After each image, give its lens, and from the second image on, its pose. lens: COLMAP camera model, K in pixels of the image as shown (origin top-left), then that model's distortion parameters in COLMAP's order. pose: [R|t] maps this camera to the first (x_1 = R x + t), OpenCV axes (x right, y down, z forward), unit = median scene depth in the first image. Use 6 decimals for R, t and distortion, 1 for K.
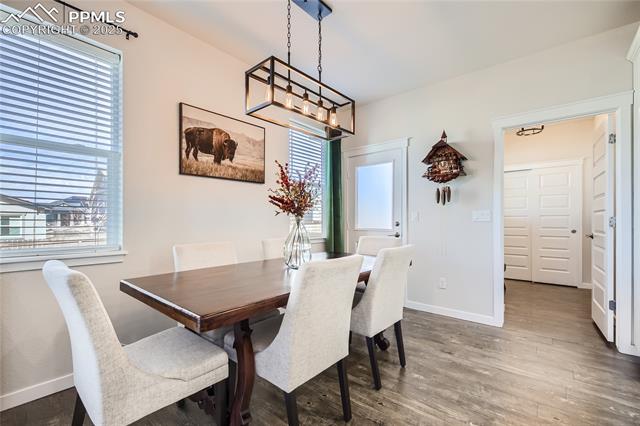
lens RADIAL K [[276.2, 0, 304.7], [0, 276.2, 221.4], [0, 0, 1]] dist [-0.000053, -0.000073]
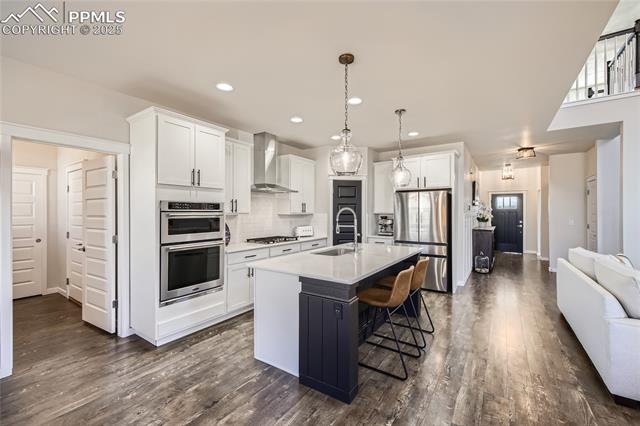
lens RADIAL K [[269.4, 0, 321.2], [0, 269.4, 215.5], [0, 0, 1]] dist [0.000733, 0.000155]
pose [[-0.129774, -0.012626, 0.991463, -0.236377], [0.005186, 0.999897, 0.013412, -0.115654], [-0.991530, 0.006882, -0.129695, 0.201814]]
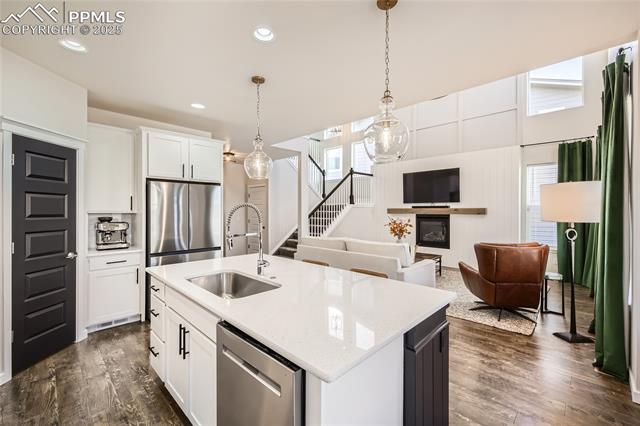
lens RADIAL K [[271.8, 0, 318.6], [0, 271.8, 209.9], [0, 0, 1]] dist [0.000692, -0.000006]
pose [[-0.998190, -0.001397, 0.060117, 0.768828], [-0.001325, 0.999998, 0.001249, -0.115847], [-0.060118, 0.001167, -0.998191, 0.663290]]
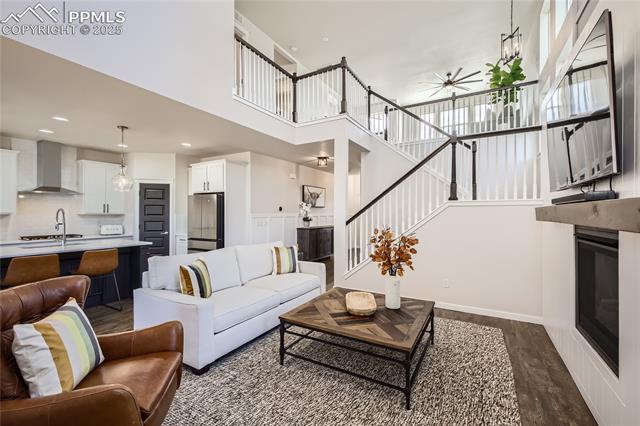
lens RADIAL K [[271.8, 0, 318.6], [0, 271.8, 209.9], [0, 0, 1]] dist [0.000692, -0.000006]
pose [[-0.197004, 0.006169, 0.980383, -0.752595], [0.002397, 0.999980, -0.005811, -0.117429], [-0.980400, 0.001205, -0.197015, -1.198507]]
